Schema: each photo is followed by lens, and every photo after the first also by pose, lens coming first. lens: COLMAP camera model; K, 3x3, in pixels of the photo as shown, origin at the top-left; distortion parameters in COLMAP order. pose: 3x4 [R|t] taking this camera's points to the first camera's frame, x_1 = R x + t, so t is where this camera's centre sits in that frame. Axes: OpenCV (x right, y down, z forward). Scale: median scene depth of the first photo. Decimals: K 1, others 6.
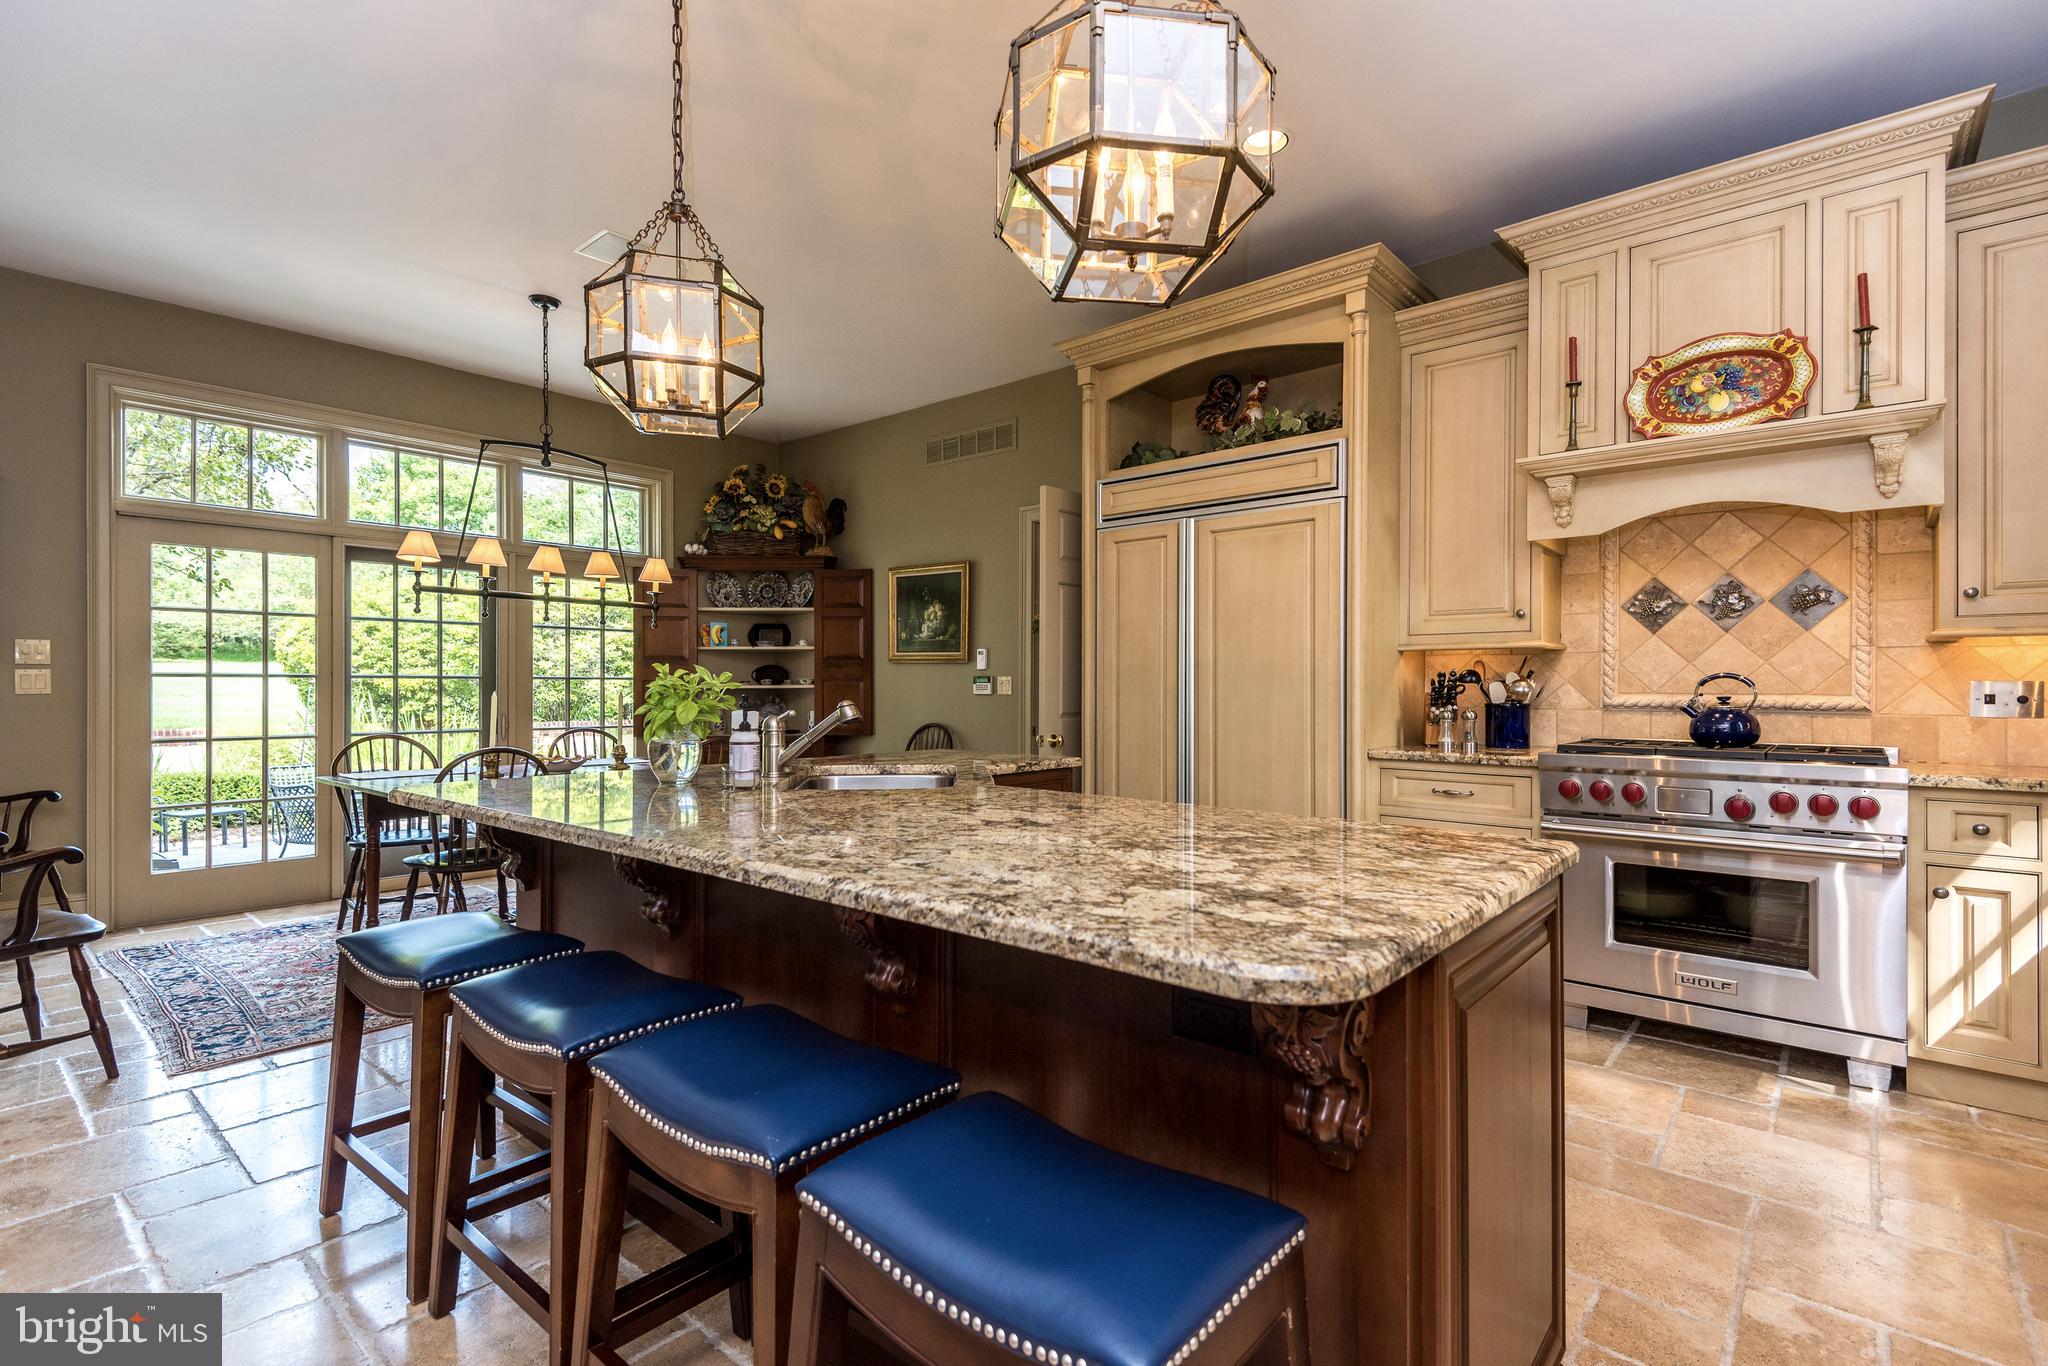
lens RADIAL K [[956.3, 0, 1019.5], [0, 956.3, 672.4], [0, 0, 1]] dist [0.016025, -0.000503]
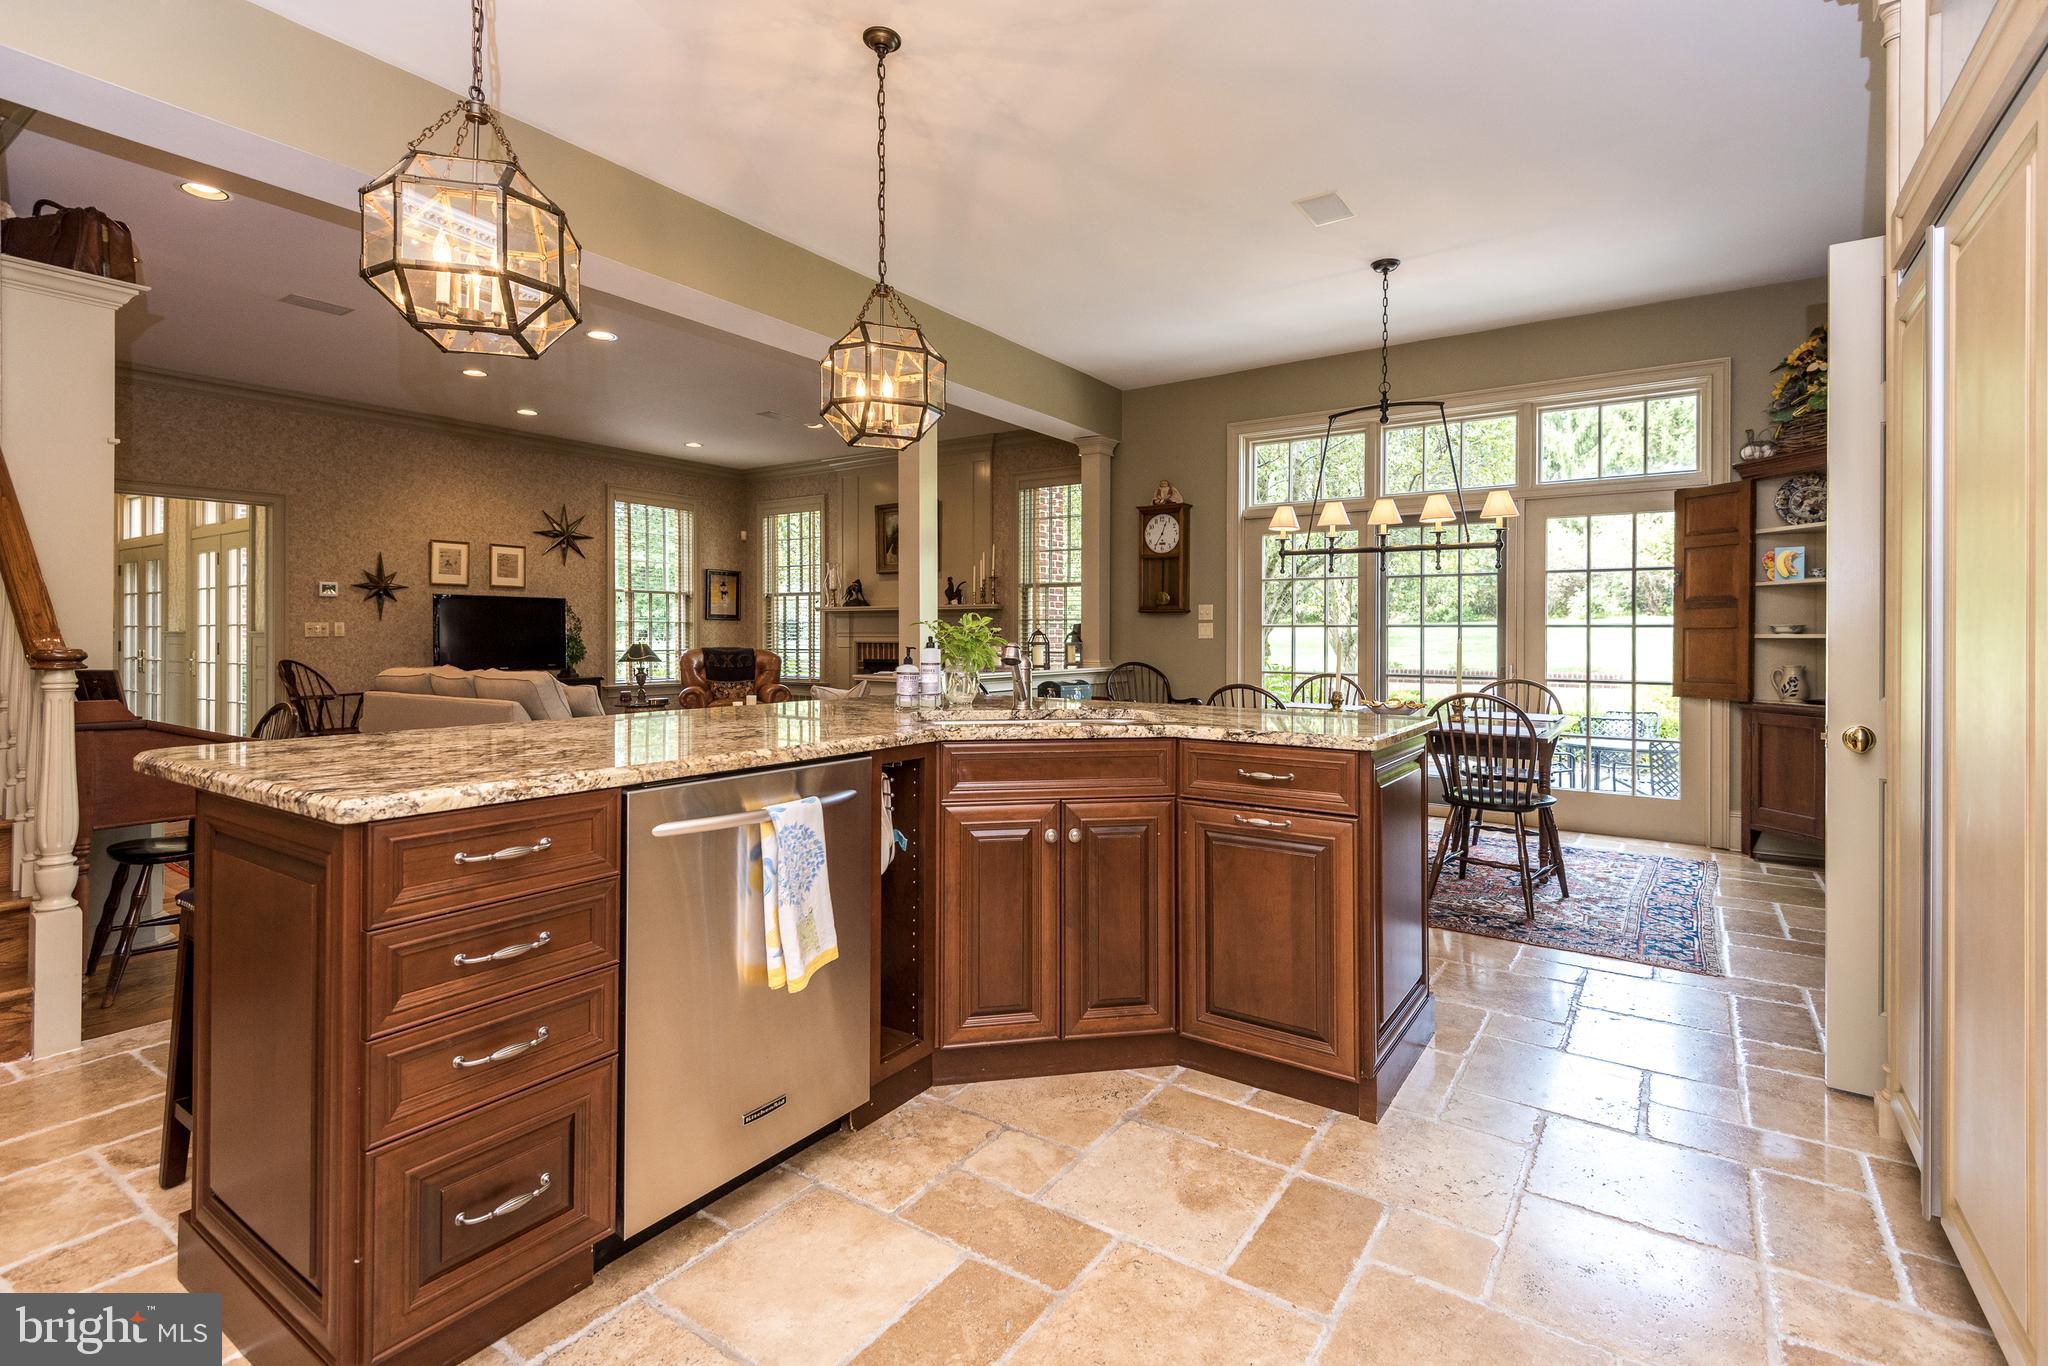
lens RADIAL K [[937.5, 0, 1041.4], [0, 937.5, 631.6], [0, 0, 1]] dist [0.001299, -0.000356]
pose [[0.124912, -0.003908, -0.992160, 0.383038], [0.011638, 0.999929, -0.002473, 0.008288], [0.992100, -0.011237, 0.124948, 0.413958]]
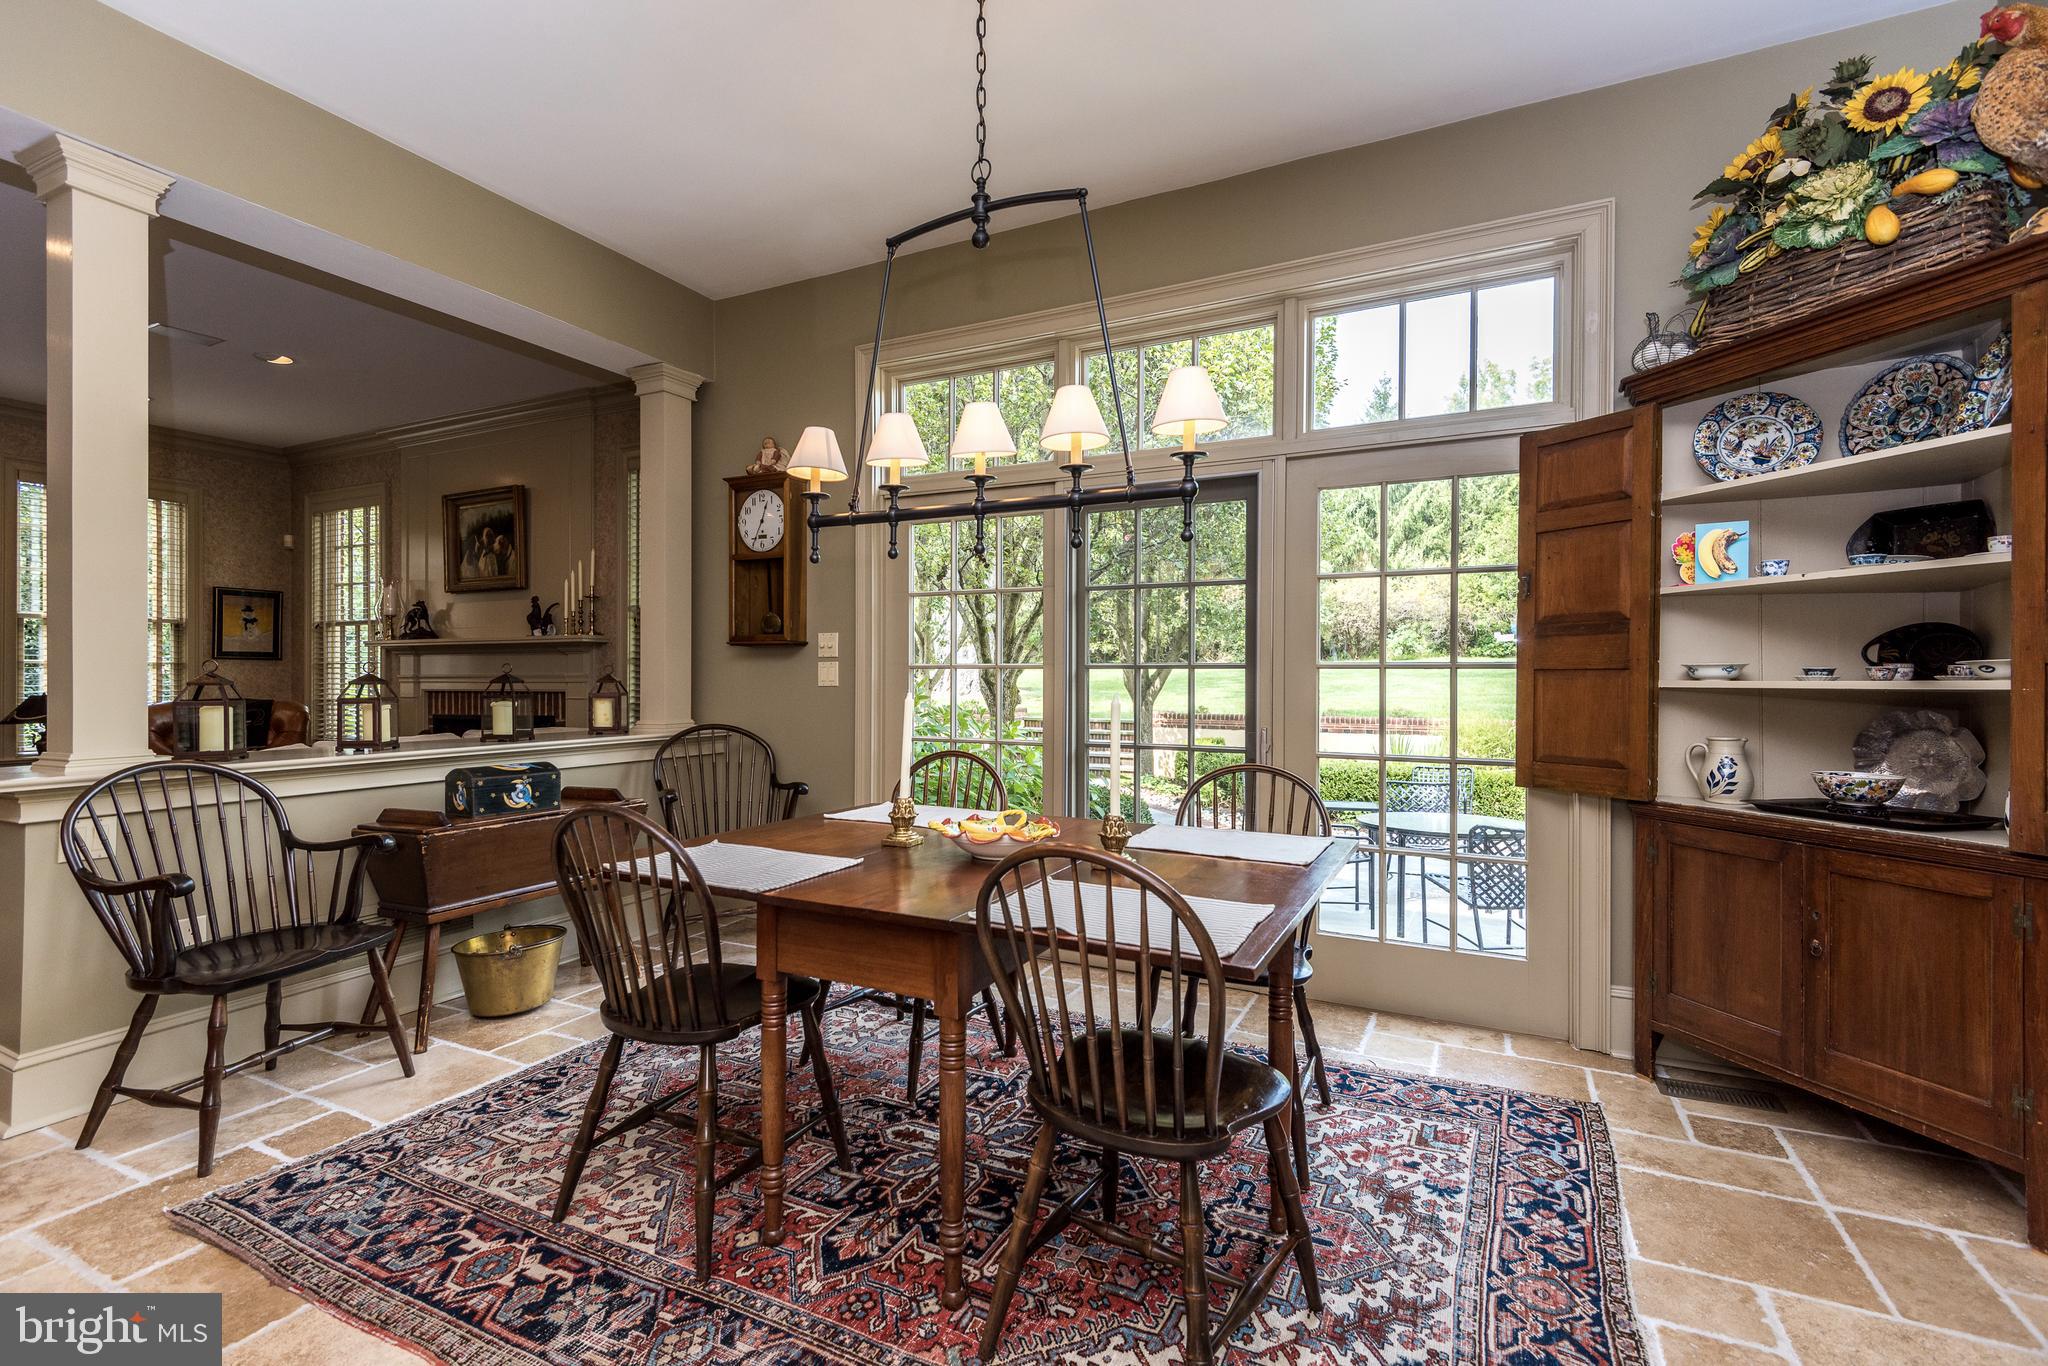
lens RADIAL K [[909.3, 0, 1024.0], [0, 909.3, 683.0], [0, 0, 1]] dist [0.000988, -0.000004]
pose [[0.256323, 0.006722, -0.966568, -0.024029], [0.013133, 0.999859, 0.010436, 0.008583], [0.966502, -0.015369, 0.256199, 0.738203]]
